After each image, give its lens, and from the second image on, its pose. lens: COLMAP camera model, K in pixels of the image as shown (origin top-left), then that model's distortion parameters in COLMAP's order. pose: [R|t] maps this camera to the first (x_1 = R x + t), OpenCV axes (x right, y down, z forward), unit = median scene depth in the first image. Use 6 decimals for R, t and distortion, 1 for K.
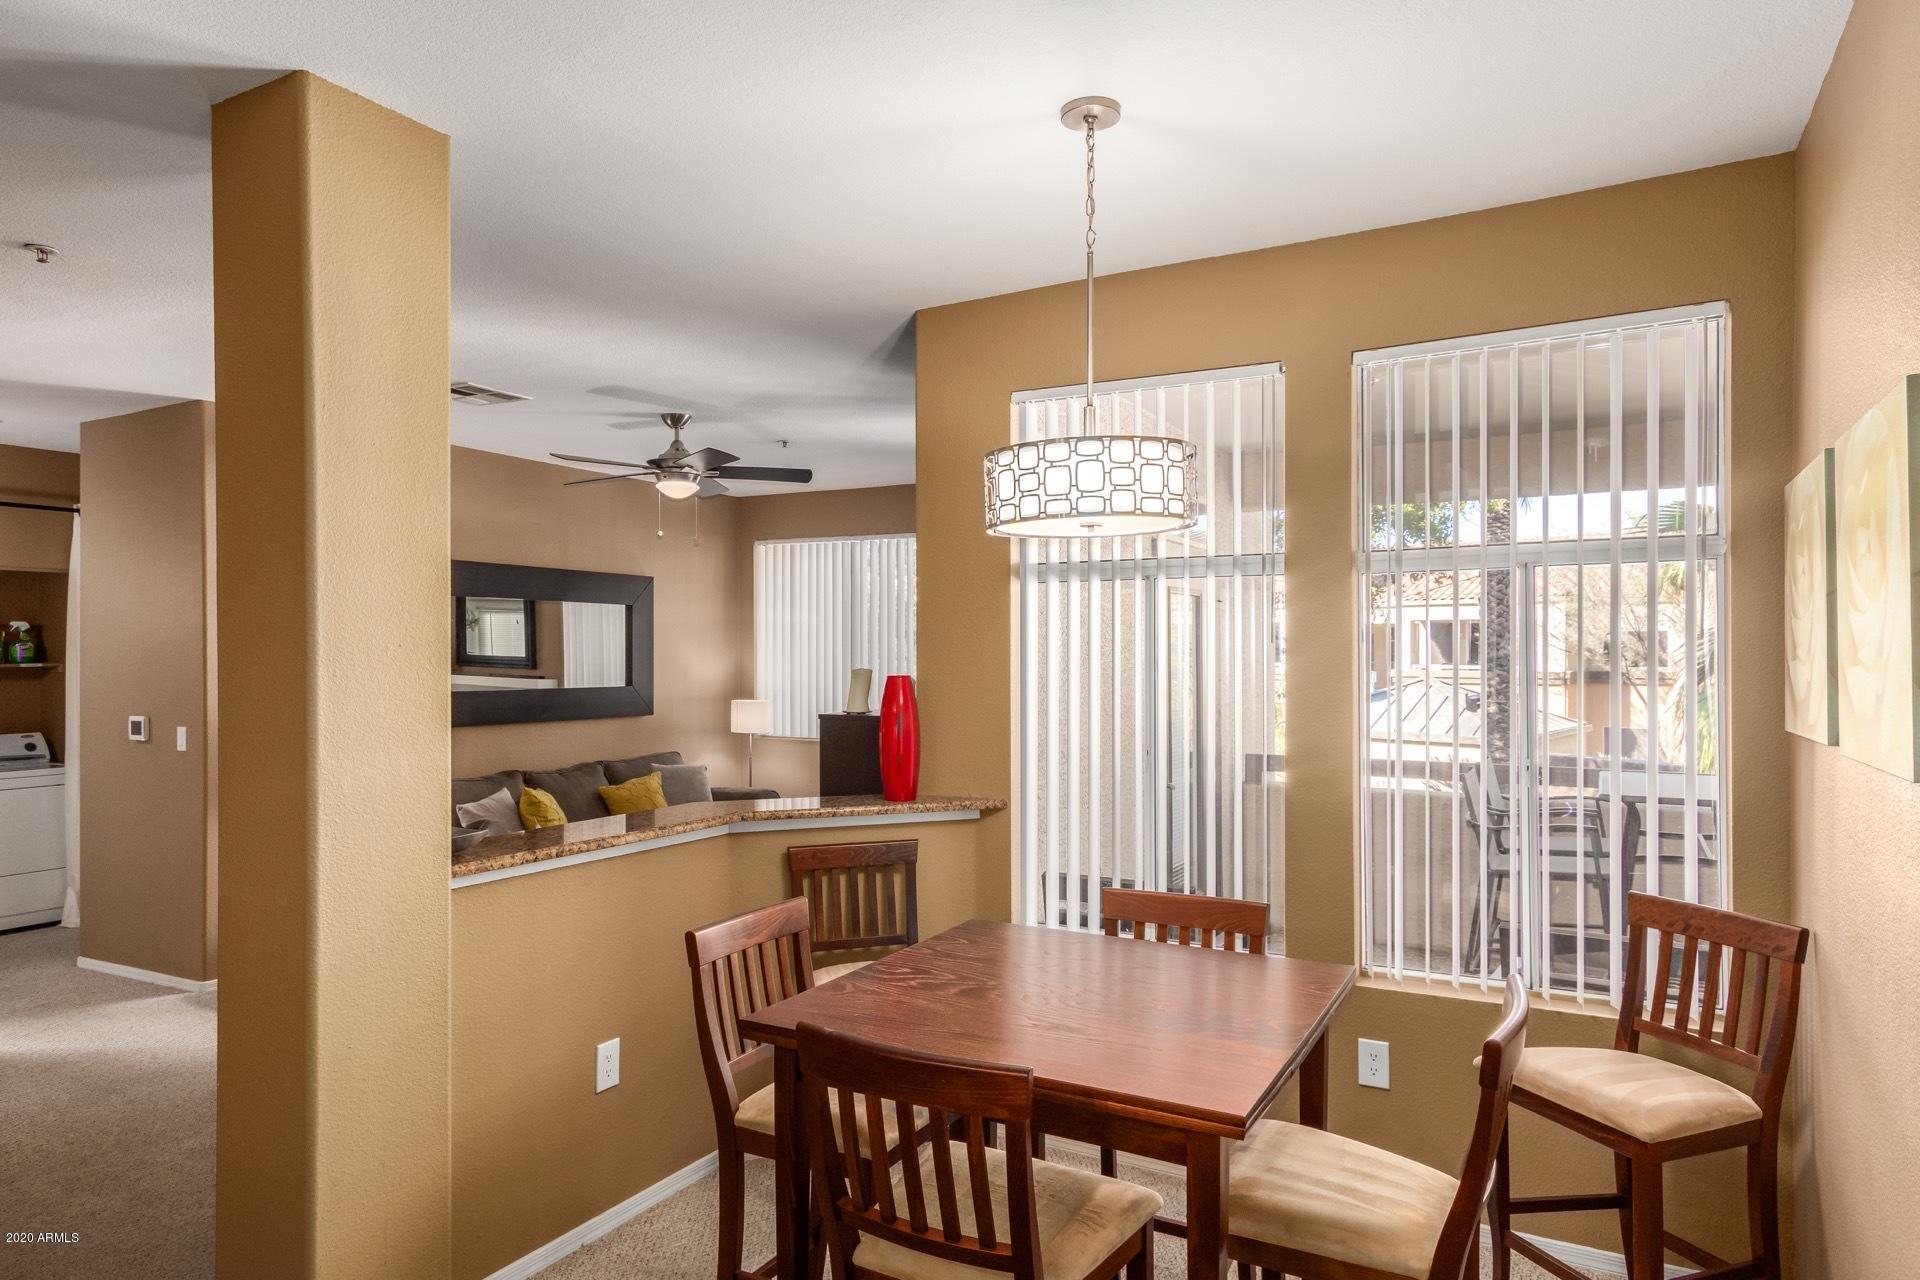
lens RADIAL K [[1165.6, 0, 958.7], [0, 1165.6, 651.4], [0, 0, 1]] dist [0.021958, 0.001788]
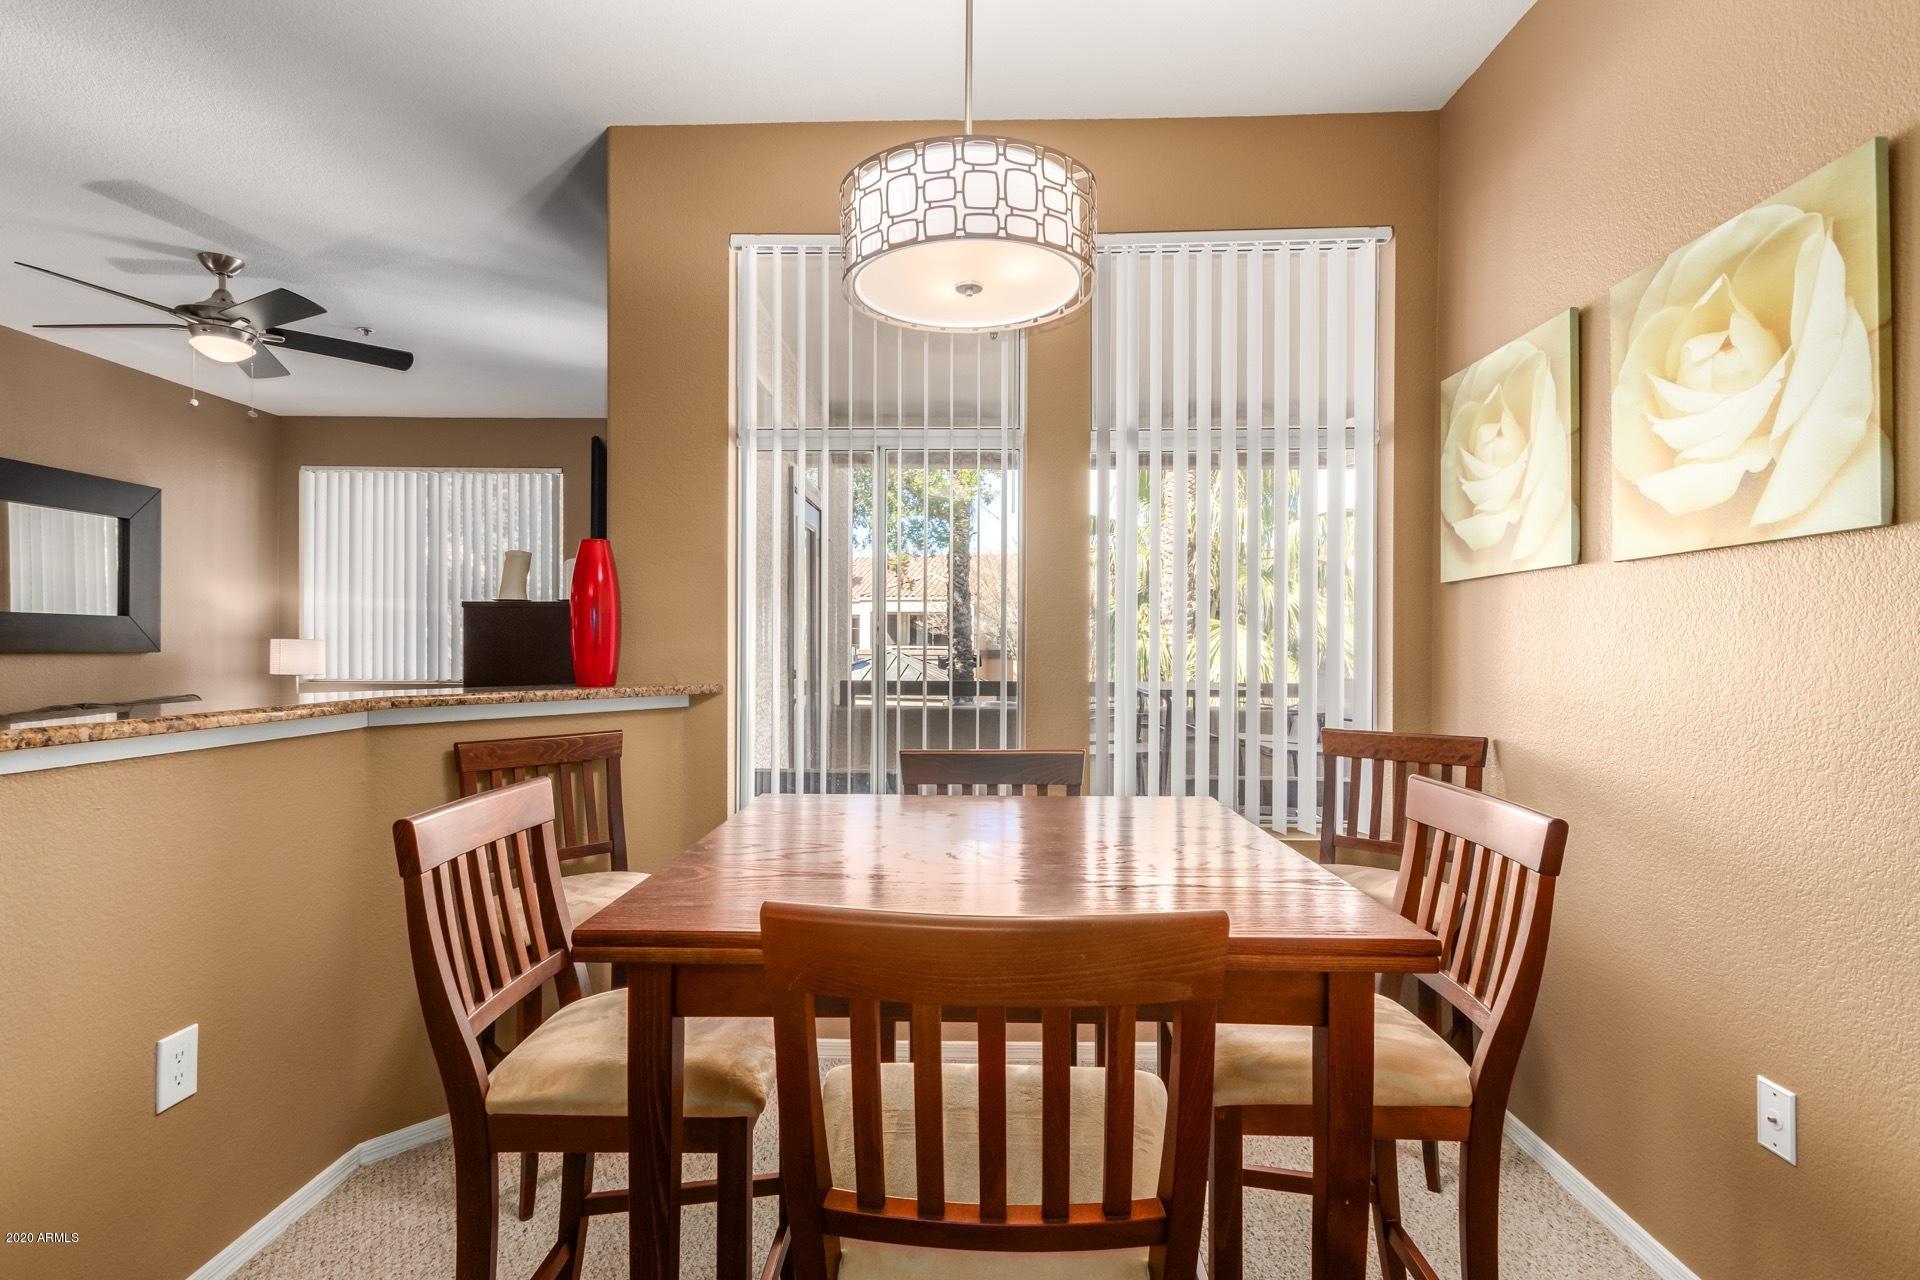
lens RADIAL K [[923.8, 0, 960.0], [0, 923.8, 640.0], [0, 0, 1]] dist [0.018836, -0.000272]
pose [[0.887079, 0.004032, 0.461599, -0.133644], [-0.003808, 0.999992, -0.001417, 0.097628], [-0.461601, -0.000501, 0.887087, 0.286720]]
